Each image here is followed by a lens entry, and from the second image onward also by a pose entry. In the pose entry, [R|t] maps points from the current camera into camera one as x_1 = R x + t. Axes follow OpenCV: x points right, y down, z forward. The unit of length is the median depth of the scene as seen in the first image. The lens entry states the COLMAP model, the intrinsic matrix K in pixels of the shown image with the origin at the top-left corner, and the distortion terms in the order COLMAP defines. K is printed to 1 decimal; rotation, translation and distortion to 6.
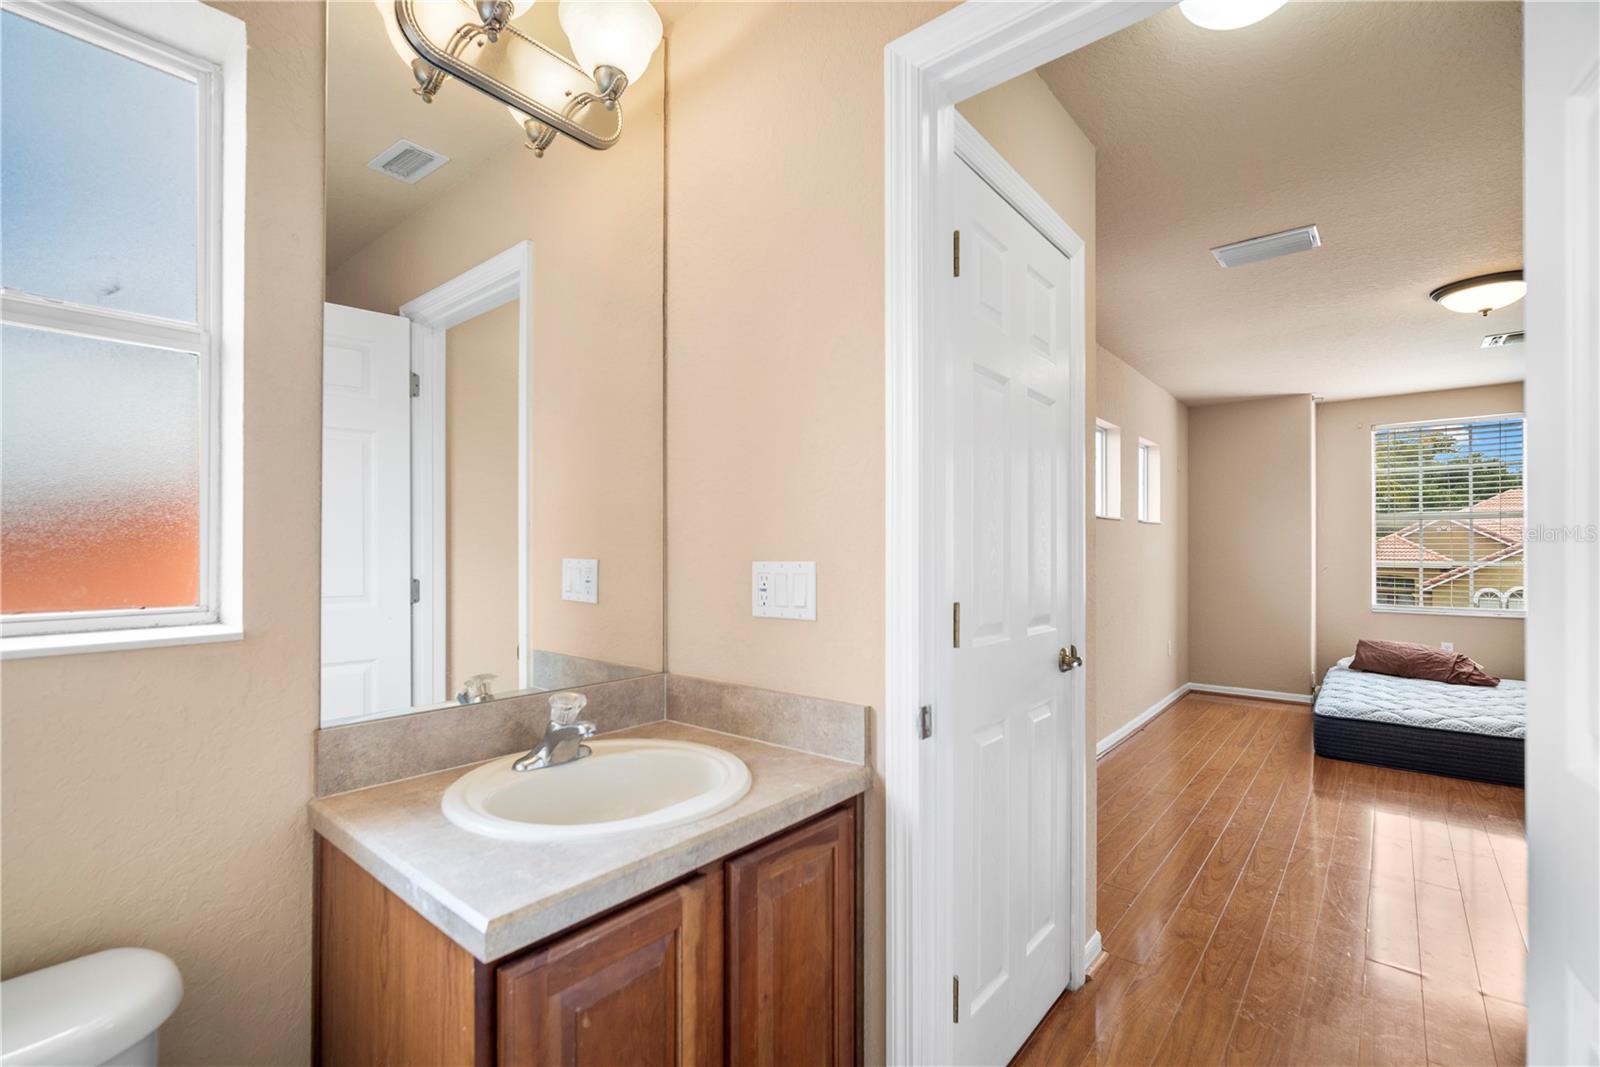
lens RADIAL K [[704.5, 0, 800.6], [0, 704.5, 541.2], [0, 0, 1]] dist [0.000480, 0.000244]
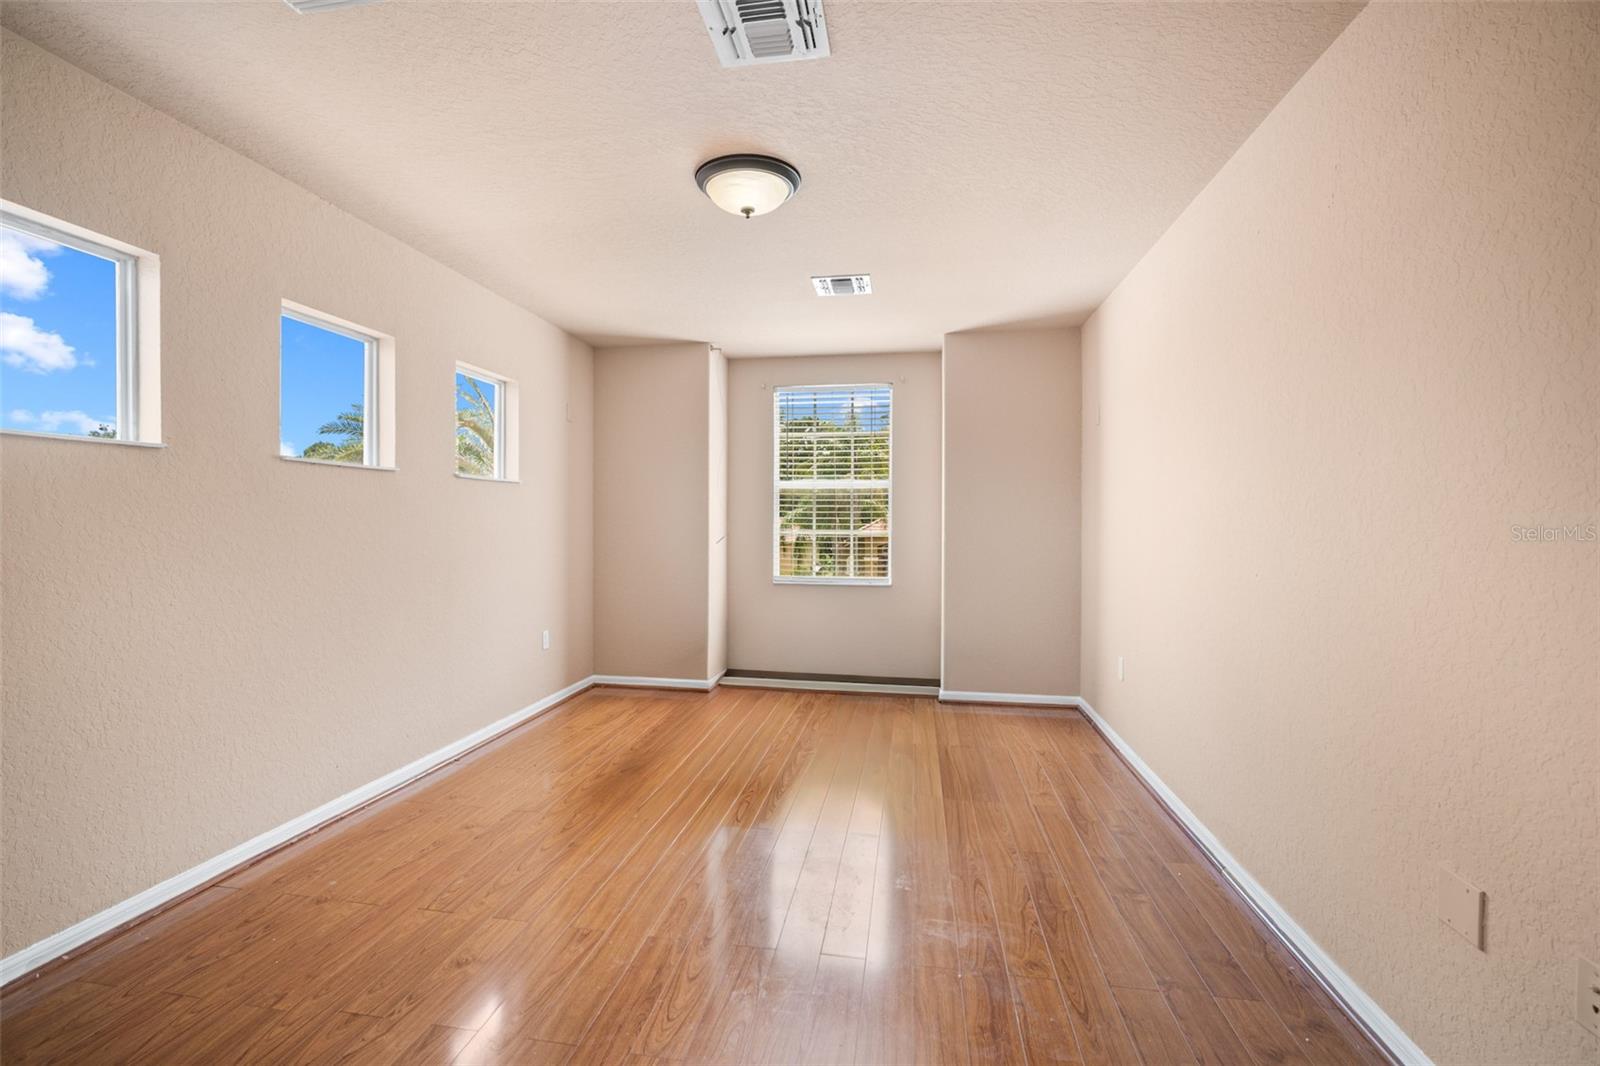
lens RADIAL K [[704.5, 0, 786.2], [0, 704.5, 527.2], [0, 0, 1]] dist [0.000480, 0.000244]
pose [[0.871917, -0.002315, 0.489648, 0.360881], [-0.008339, 0.999774, 0.019575, 0.005781], [-0.489583, -0.021151, 0.871700, 0.167095]]
